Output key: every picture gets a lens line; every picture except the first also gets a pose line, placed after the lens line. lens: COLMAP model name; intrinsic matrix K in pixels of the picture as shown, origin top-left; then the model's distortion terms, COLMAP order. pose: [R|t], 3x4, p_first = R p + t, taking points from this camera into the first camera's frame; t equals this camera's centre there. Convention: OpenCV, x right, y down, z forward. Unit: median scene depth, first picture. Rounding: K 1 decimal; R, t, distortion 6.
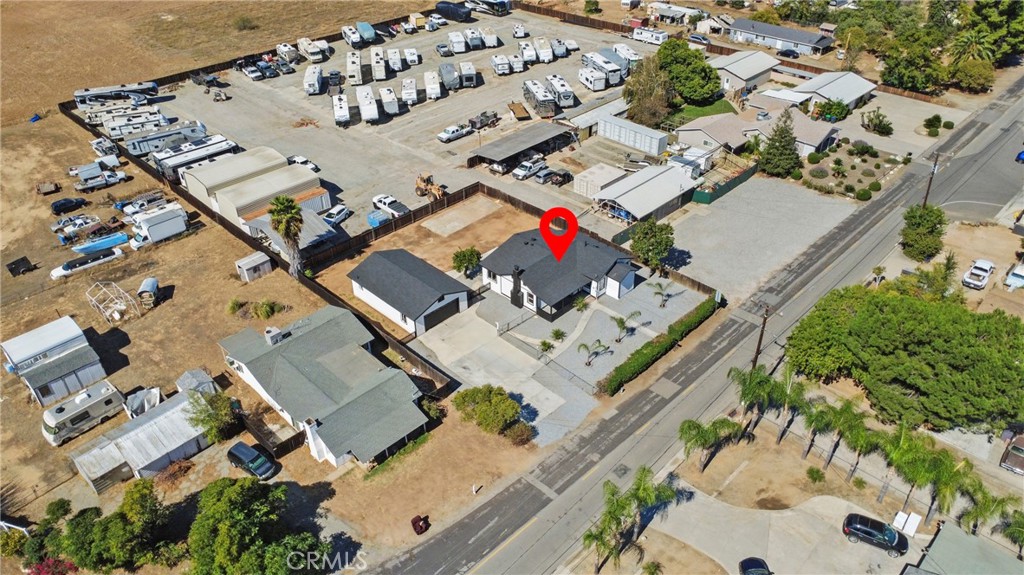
lens RADIAL K [[742.1, 0, 512.0], [0, 742.1, 287.5], [0, 0, 1]] dist [0.000195, -0.002291]
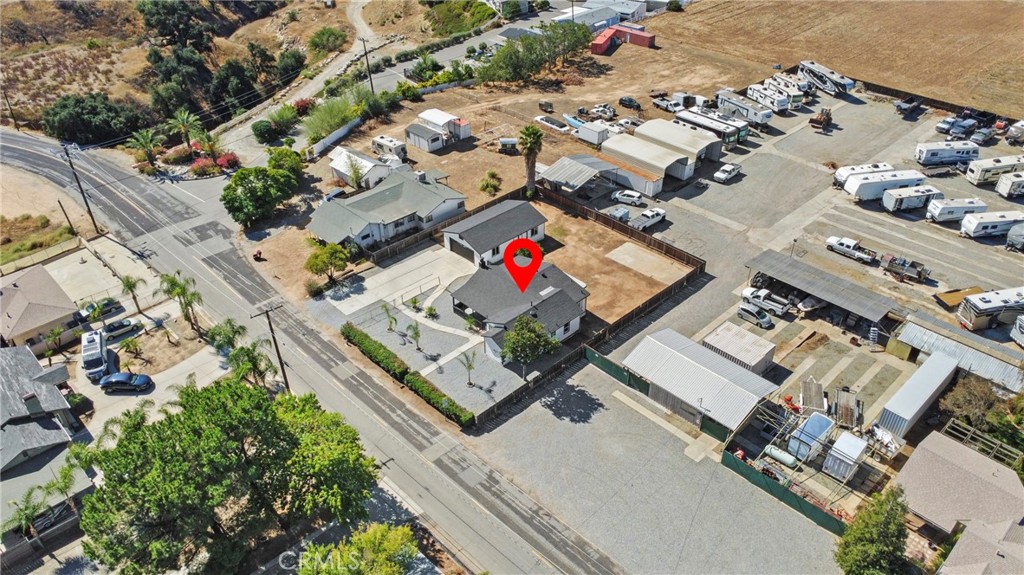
lens RADIAL K [[742.1, 0, 512.0], [0, 742.1, 287.5], [0, 0, 1]] dist [0.000195, -0.002291]
pose [[-0.016006, 0.583457, -0.811986, 0.692784], [-0.564537, 0.664992, 0.488962, -0.422285], [0.825252, 0.466223, 0.318739, 0.538330]]
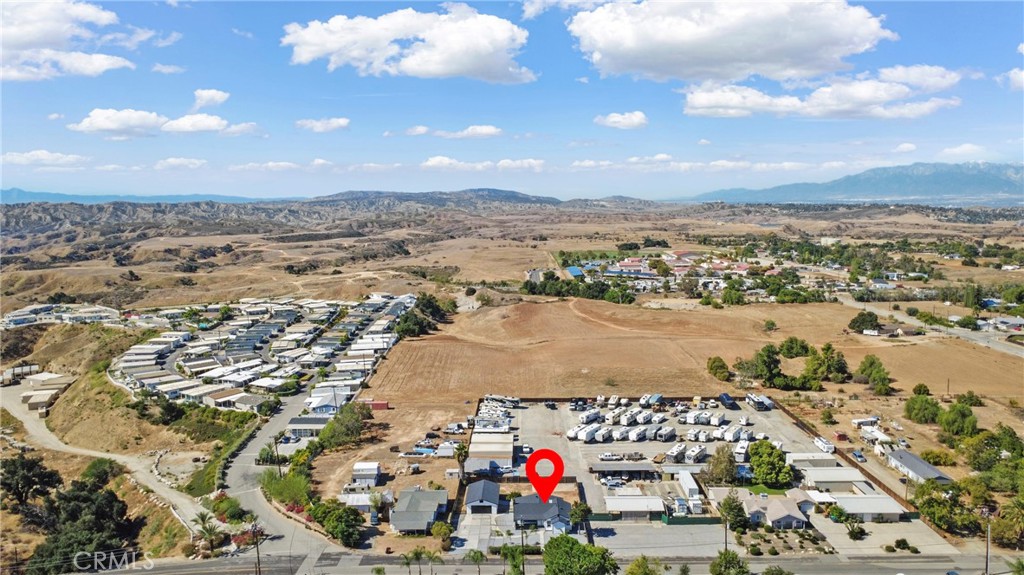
lens RADIAL K [[742.1, 0, 512.0], [0, 742.1, 287.5], [0, 0, 1]] dist [0.000195, -0.002291]
pose [[0.695446, 0.093546, -0.712463, 1.119224], [-0.408282, 0.867342, -0.284648, 0.041274], [0.591321, 0.488843, 0.641382, -0.518125]]
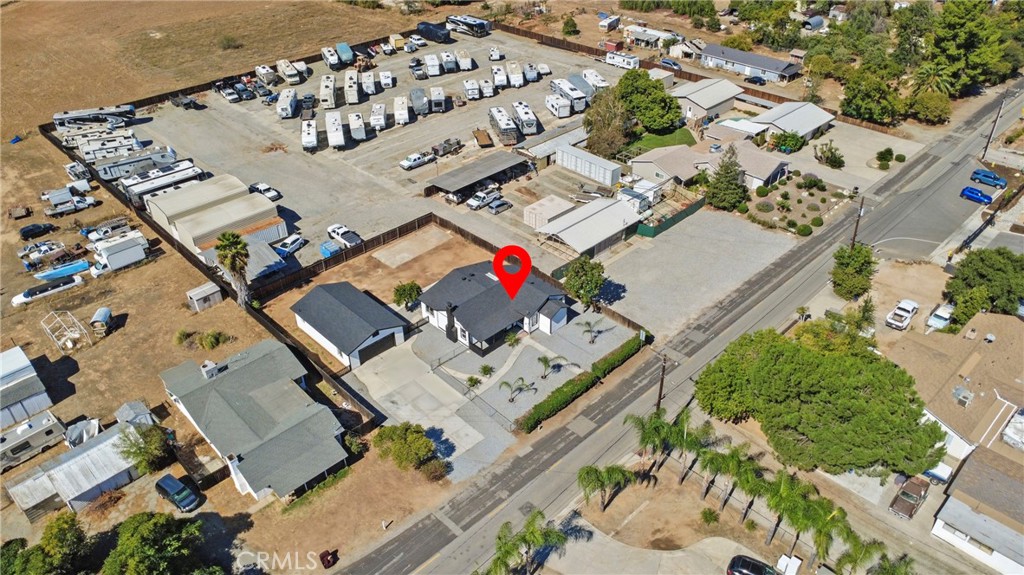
lens RADIAL K [[742.1, 0, 512.0], [0, 742.1, 287.5], [0, 0, 1]] dist [0.000195, -0.002291]
pose [[0.999830, 0.012959, -0.013139, 0.081224], [-0.012971, 0.999916, -0.000807, -0.038436], [0.013127, 0.000977, 0.999913, -0.029744]]
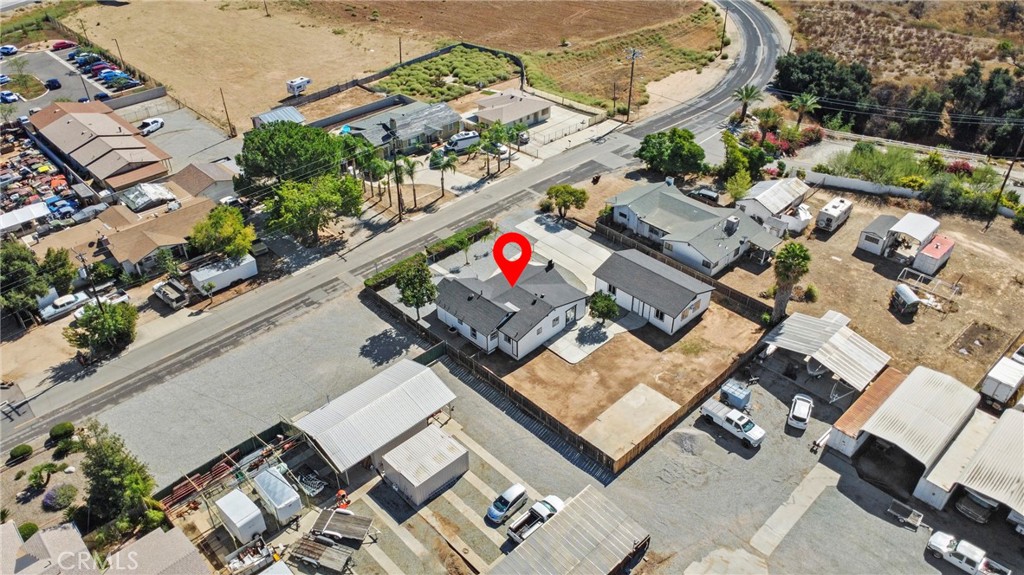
lens RADIAL K [[742.1, 0, 512.0], [0, 742.1, 287.5], [0, 0, 1]] dist [0.000195, -0.002291]
pose [[-0.999537, 0.008870, 0.029102, 0.024931], [0.030383, 0.340275, 0.939835, -0.787378], [-0.001566, 0.940284, -0.340387, 1.069668]]
